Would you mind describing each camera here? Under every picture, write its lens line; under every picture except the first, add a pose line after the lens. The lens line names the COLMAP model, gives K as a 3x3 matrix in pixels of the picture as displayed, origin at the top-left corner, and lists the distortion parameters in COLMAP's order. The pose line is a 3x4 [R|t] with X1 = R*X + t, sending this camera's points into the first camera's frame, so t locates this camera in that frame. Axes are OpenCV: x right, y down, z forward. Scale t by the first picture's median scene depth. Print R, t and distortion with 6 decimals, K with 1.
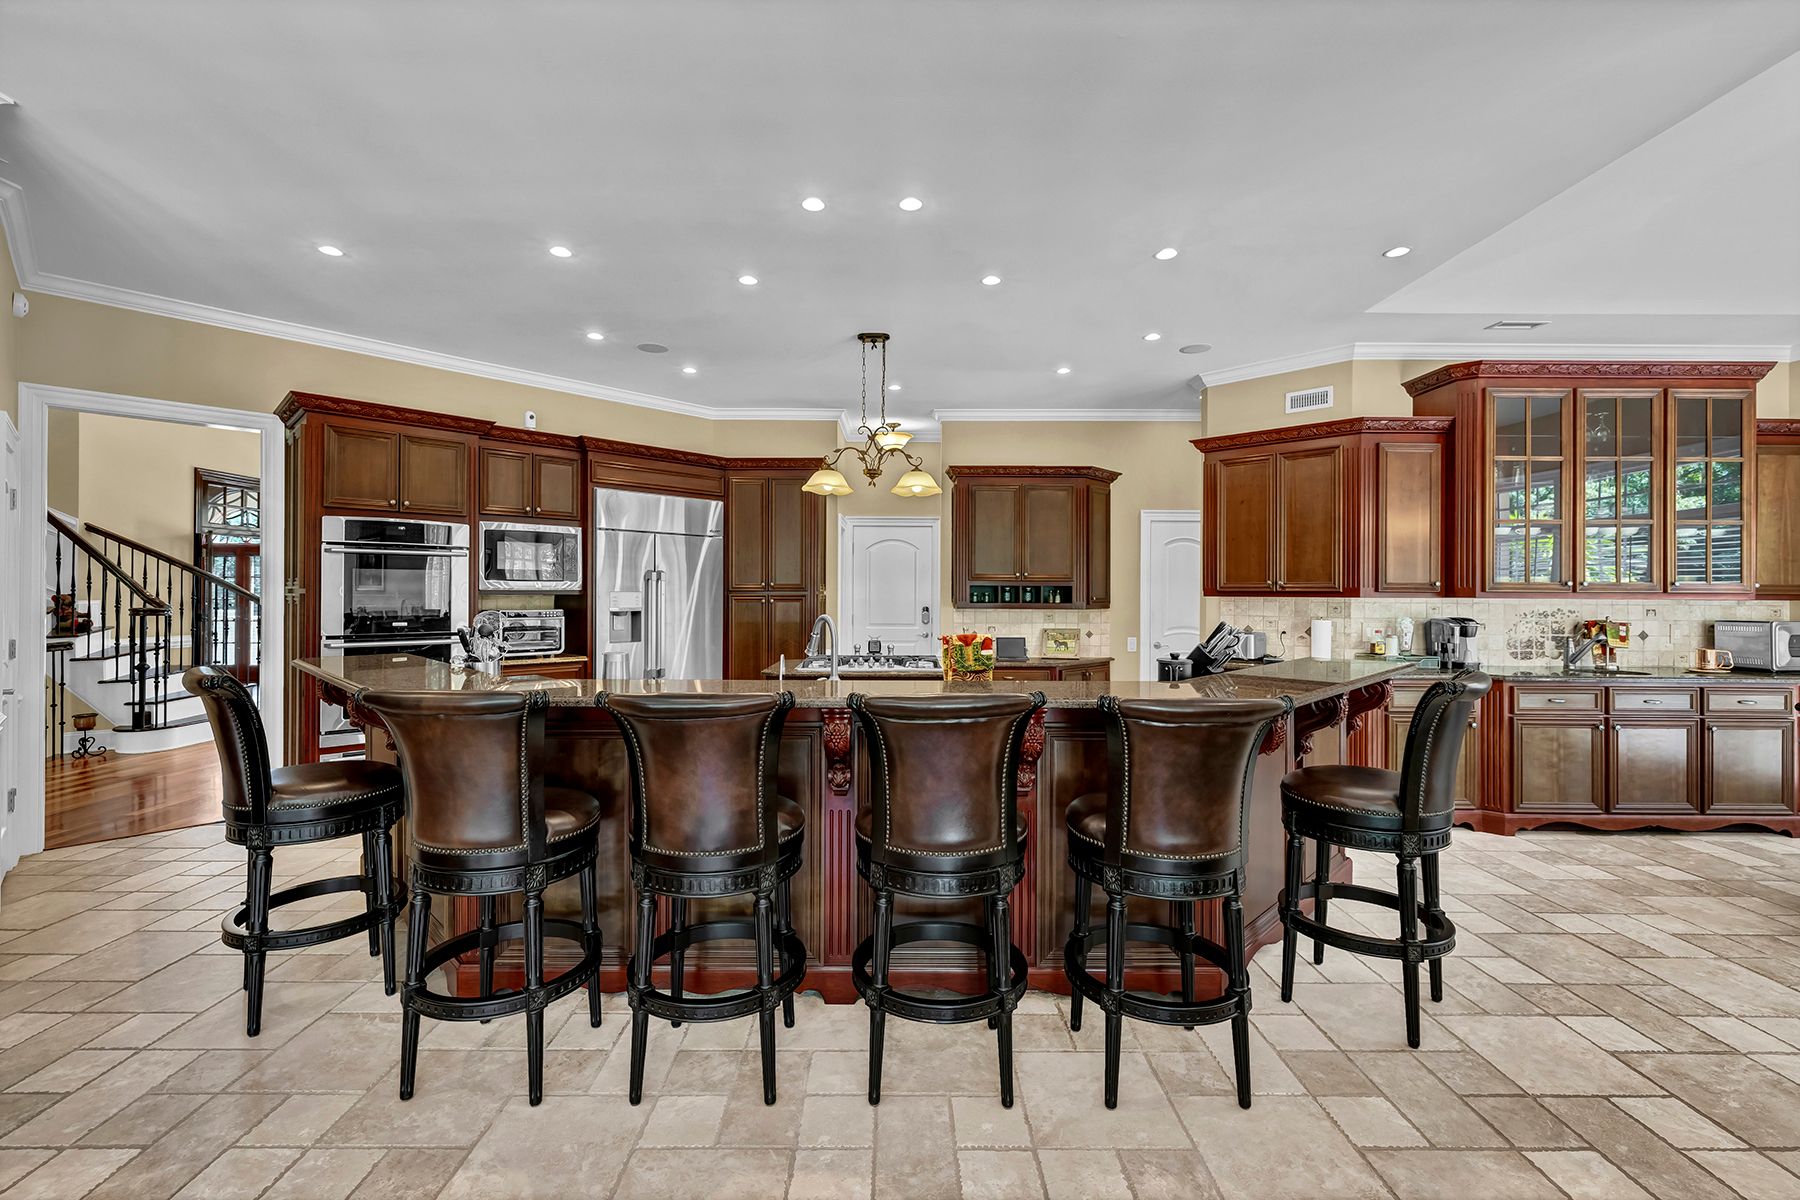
lens RADIAL K [[768.5, 0, 894.0], [0, 768.5, 595.3], [0, 0, 1]] dist [-0.002319, -0.000164]
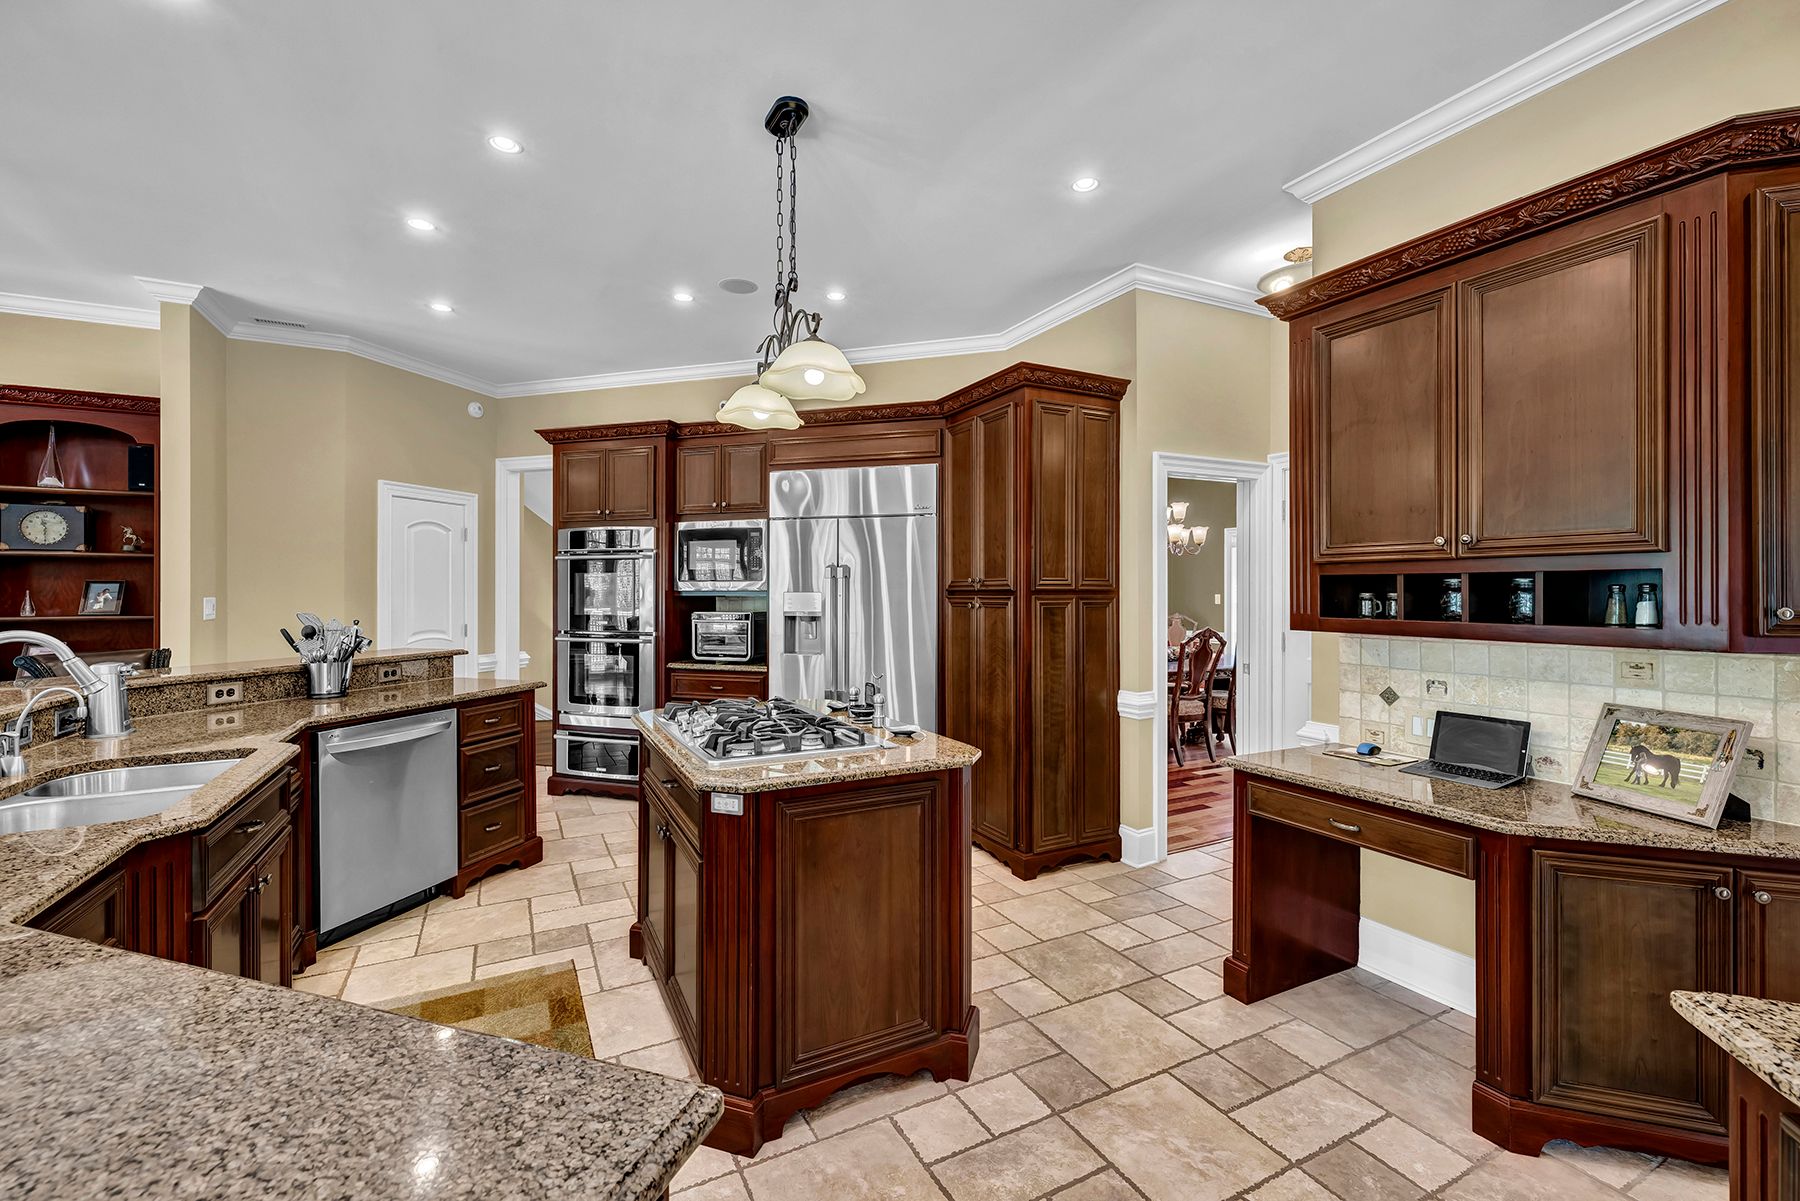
lens RADIAL K [[768.5, 0, 894.0], [0, 768.5, 595.8], [0, 0, 1]] dist [-0.002319, -0.000164]
pose [[0.444573, 0.001003, -0.895742, 0.426859], [-0.000323, 0.999999, 0.000960, -0.001786], [0.895743, -0.000138, 0.444573, 0.722631]]
